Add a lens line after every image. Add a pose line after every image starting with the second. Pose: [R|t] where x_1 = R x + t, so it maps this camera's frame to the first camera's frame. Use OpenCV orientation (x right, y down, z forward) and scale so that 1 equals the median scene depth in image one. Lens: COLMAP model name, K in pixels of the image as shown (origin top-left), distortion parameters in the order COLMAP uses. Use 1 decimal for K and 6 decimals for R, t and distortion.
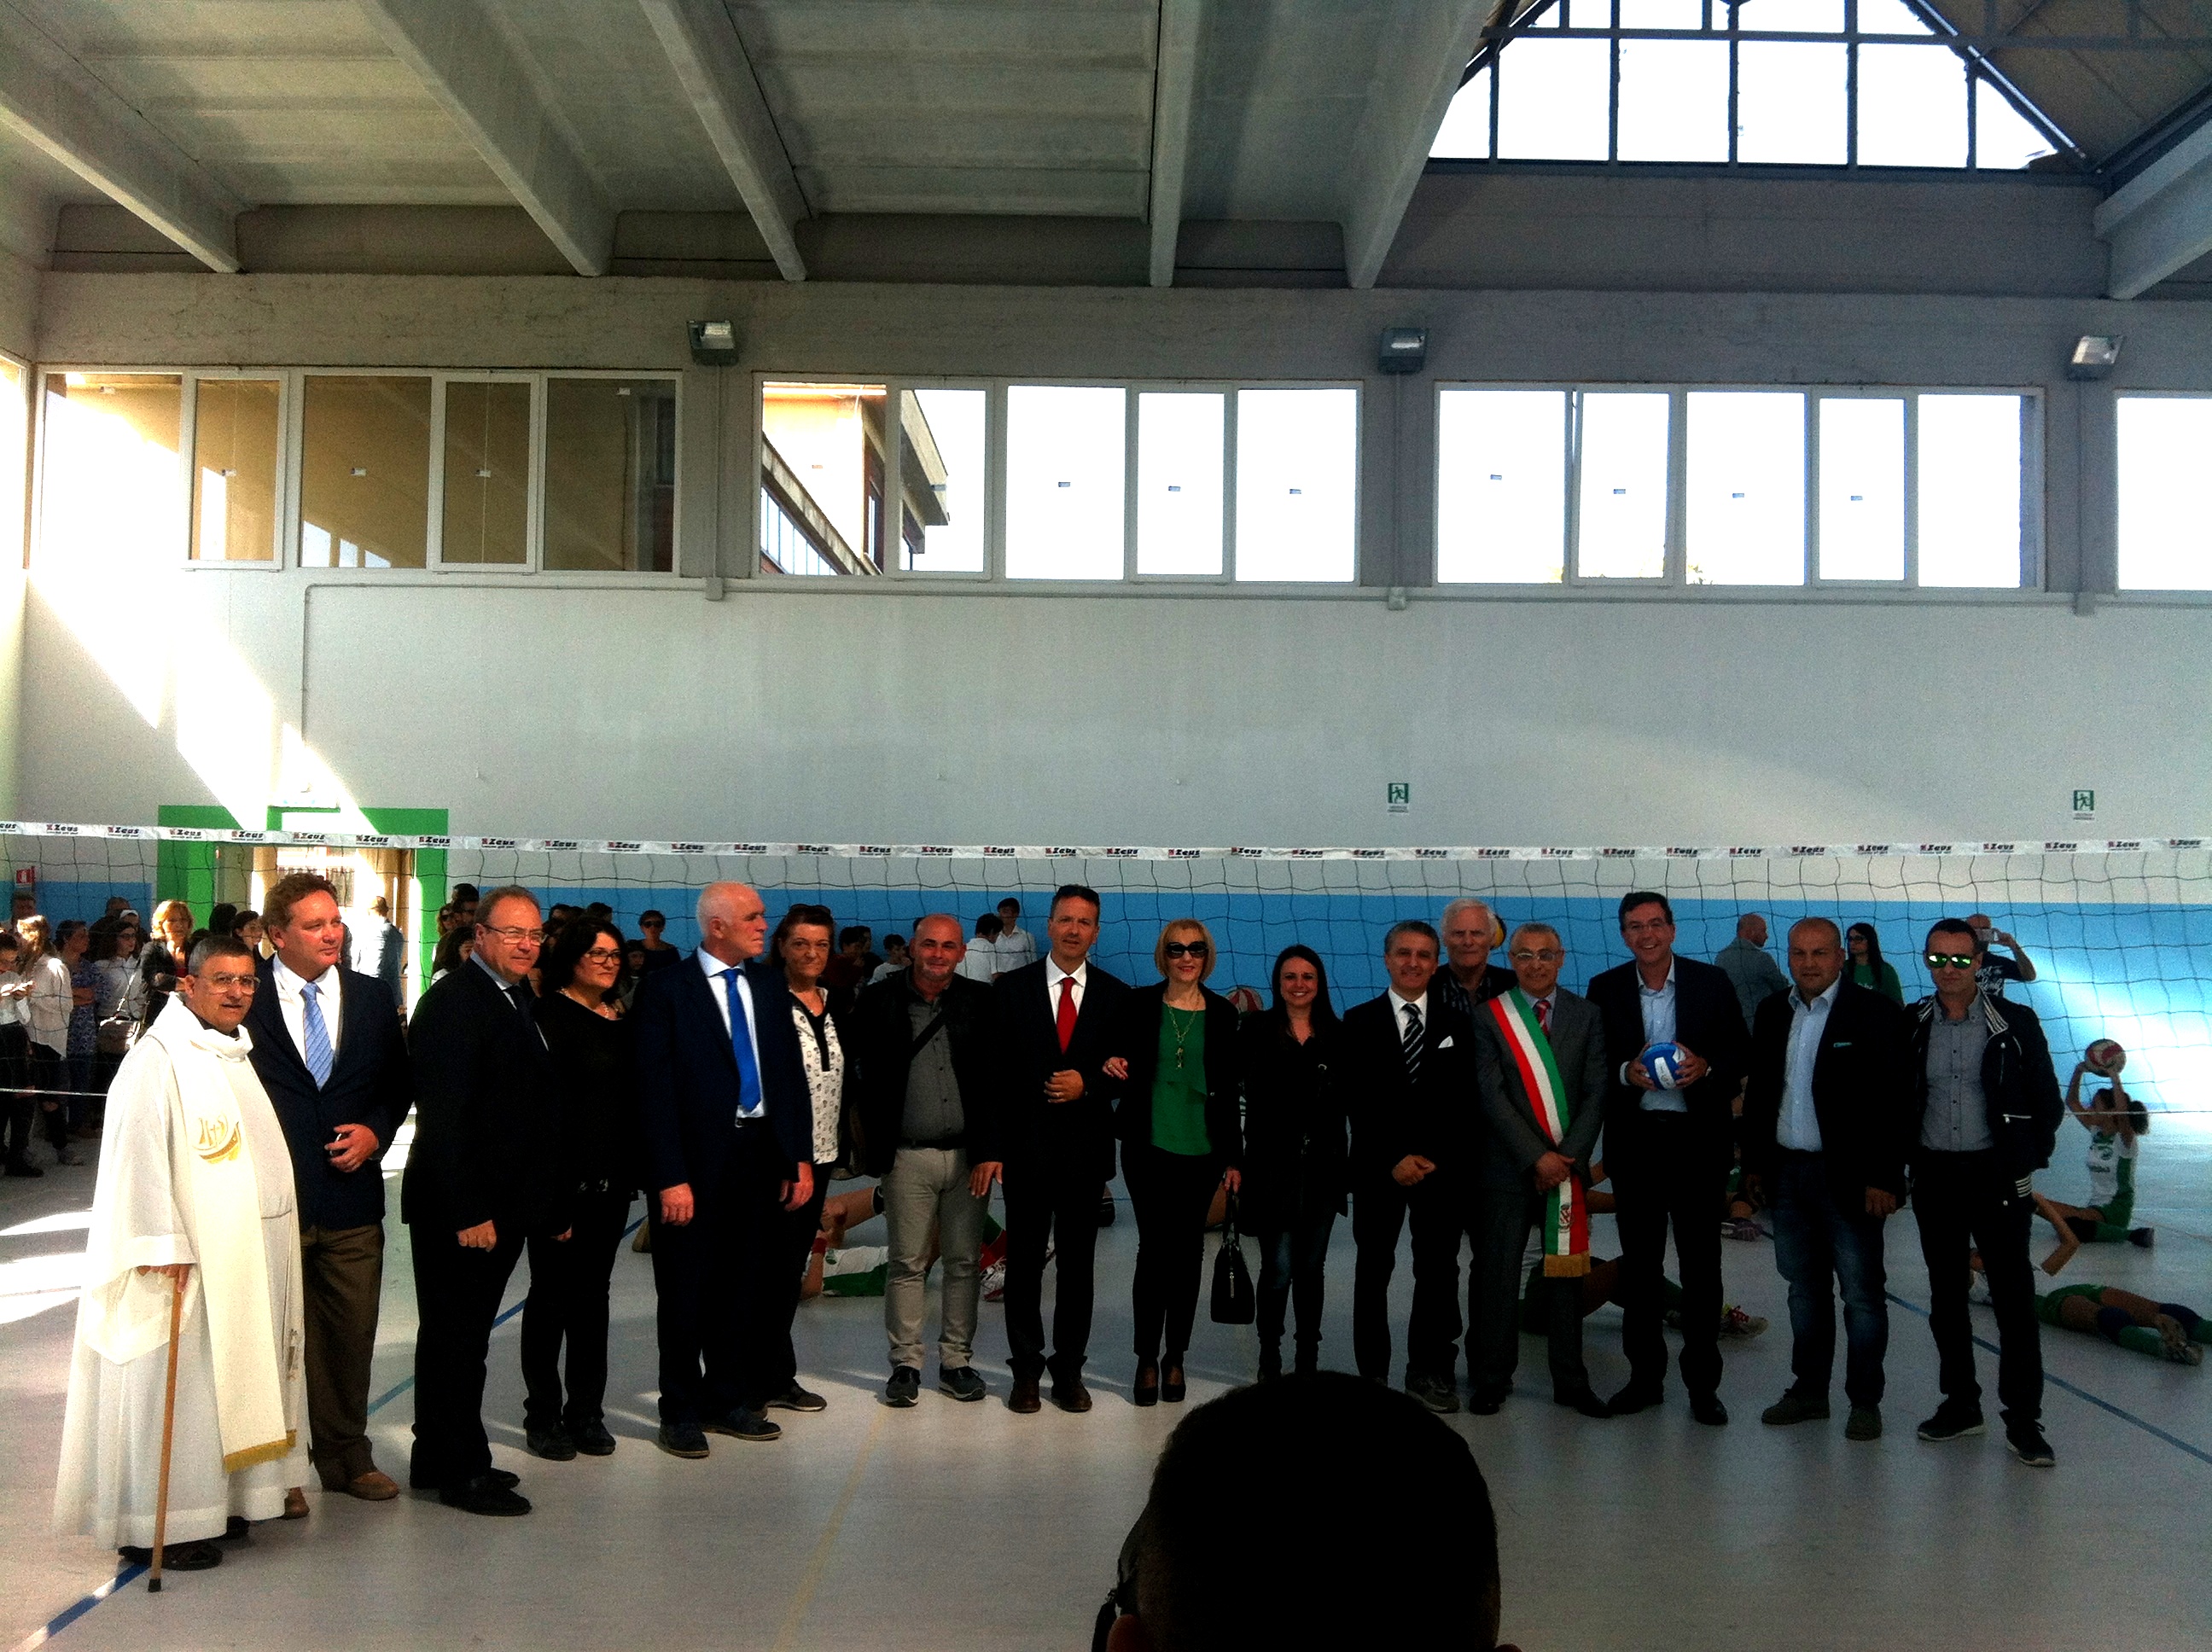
lens RADIAL K [[2214.1, 0, 1098.2], [0, 2214.1, 884.5], [0, 0, 1]] dist [0.018321, -0.089558]
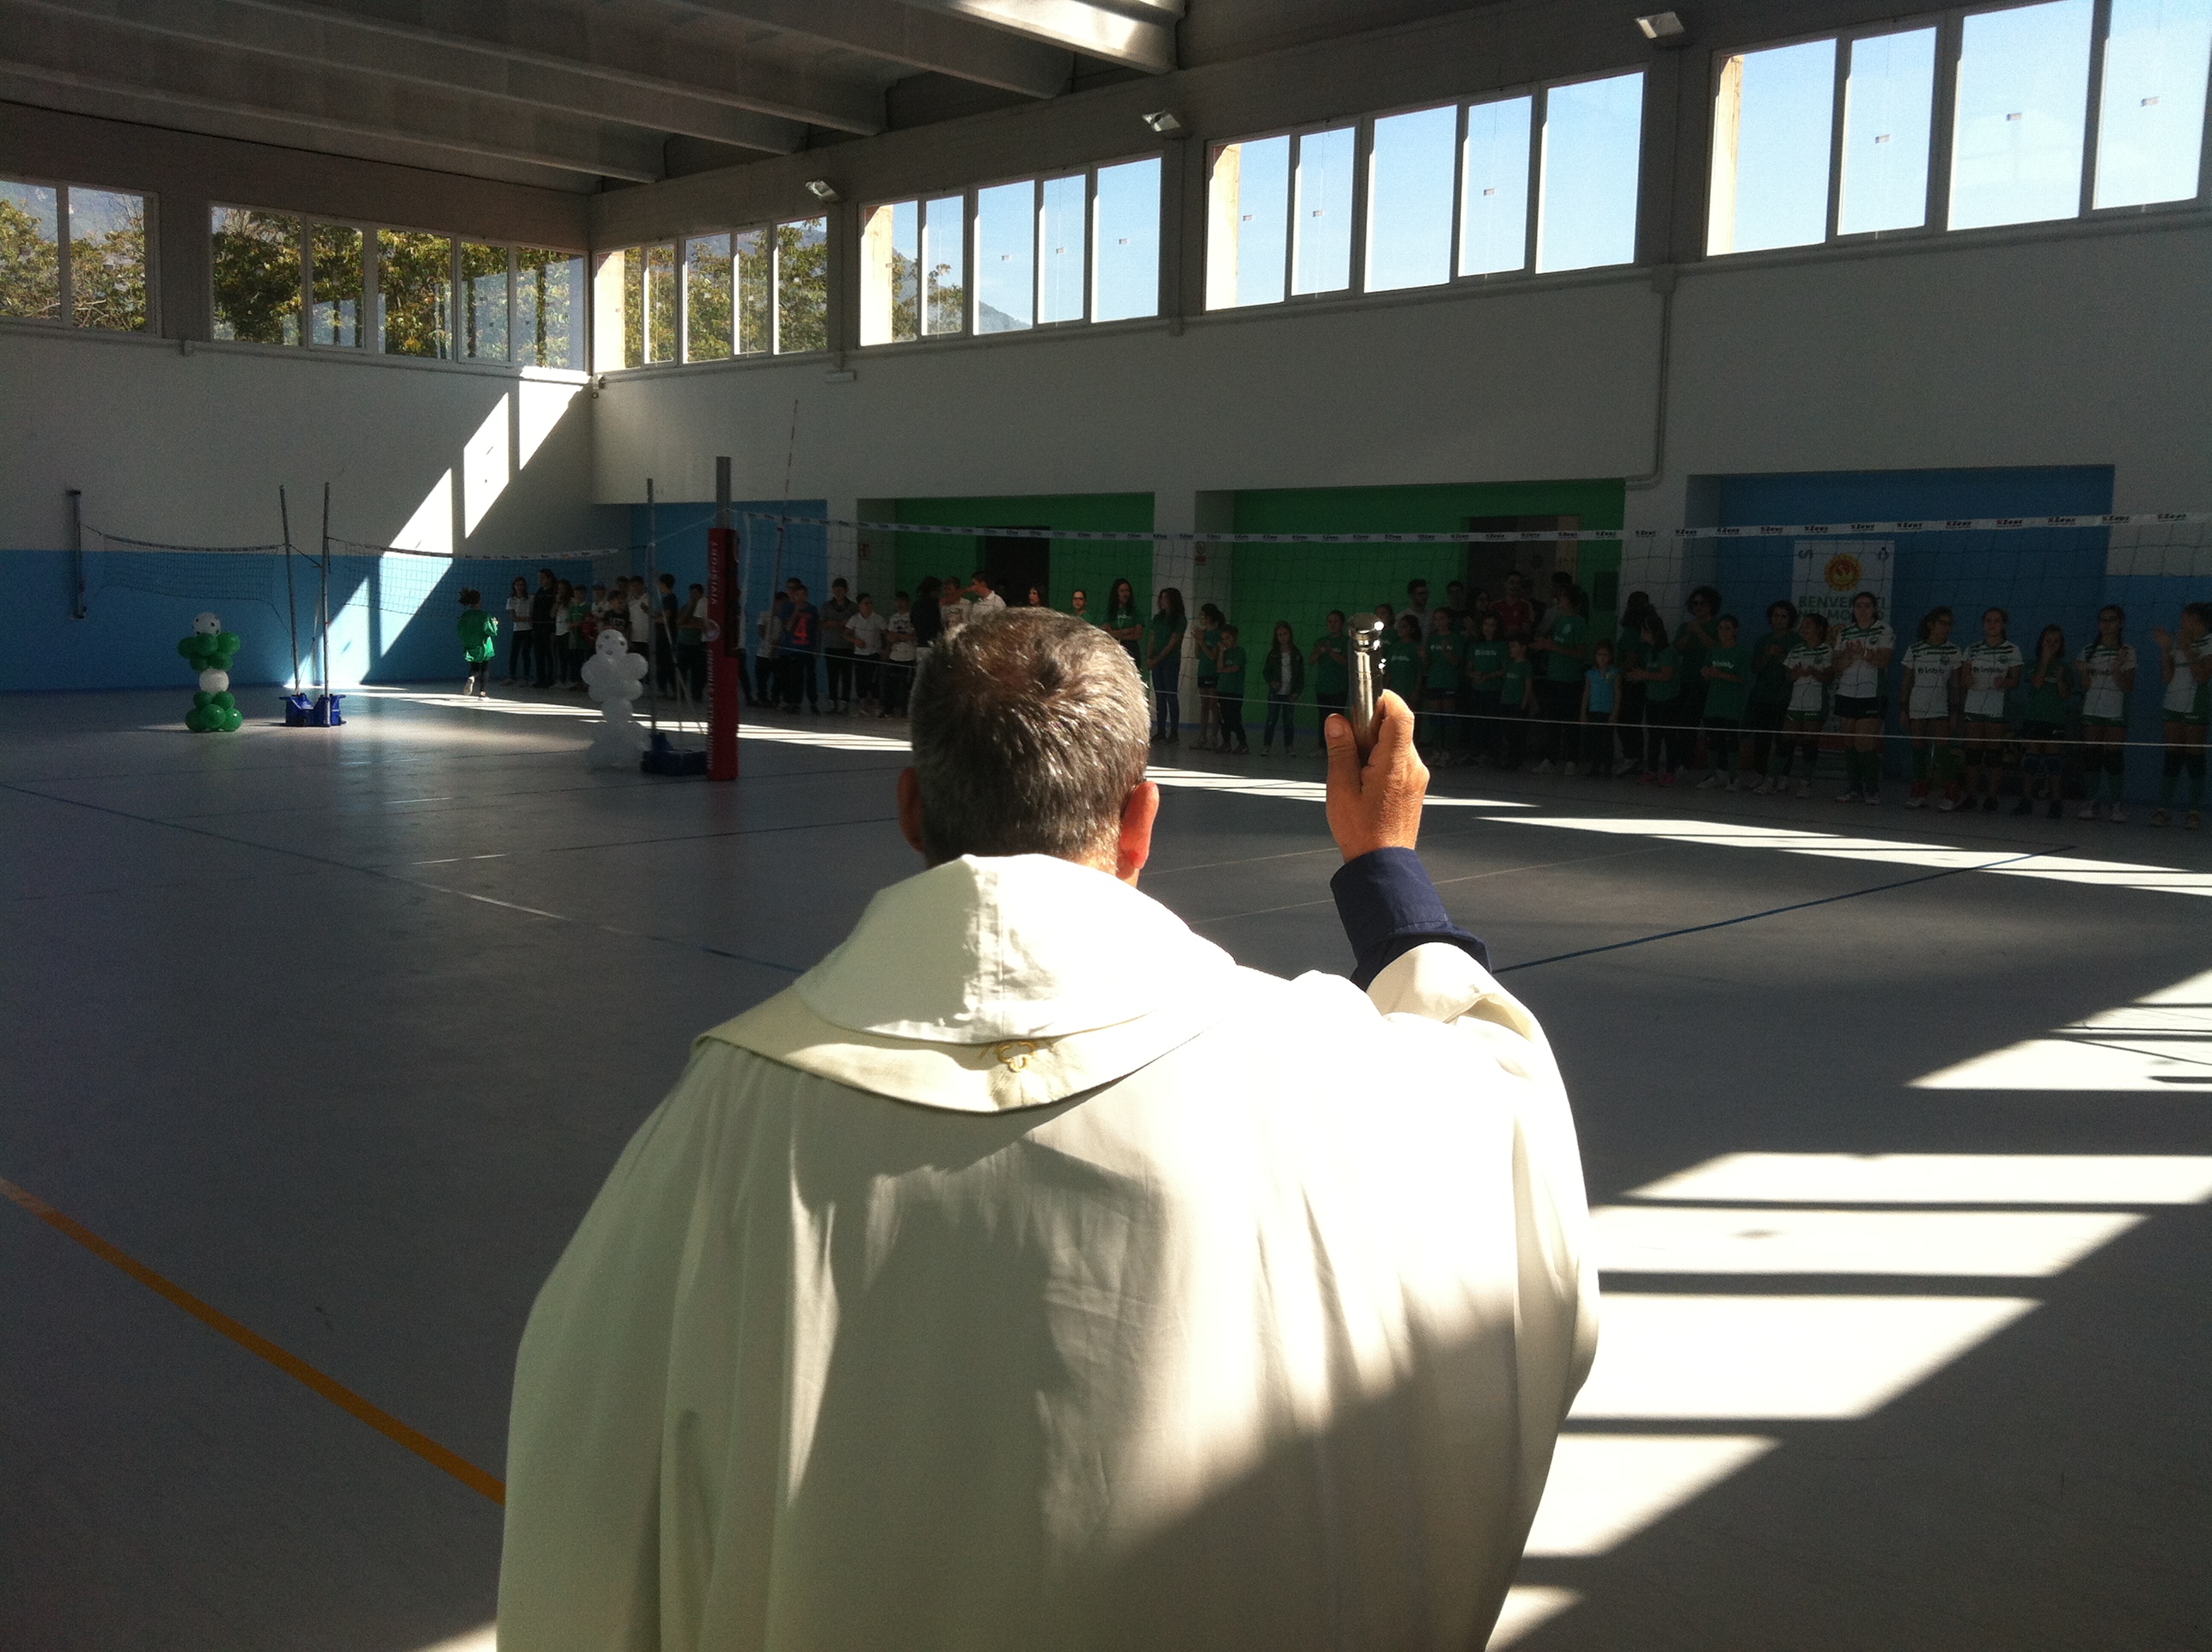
lens RADIAL K [[2214.1, 0, 1098.2], [0, 2214.1, 884.5], [0, 0, 1]] dist [0.018321, -0.089558]
pose [[0.704699, 0.092238, -0.703485, 0.715784], [0.014507, 0.989433, 0.144262, 0.000818], [0.709358, -0.111866, 0.695914, 0.042252]]
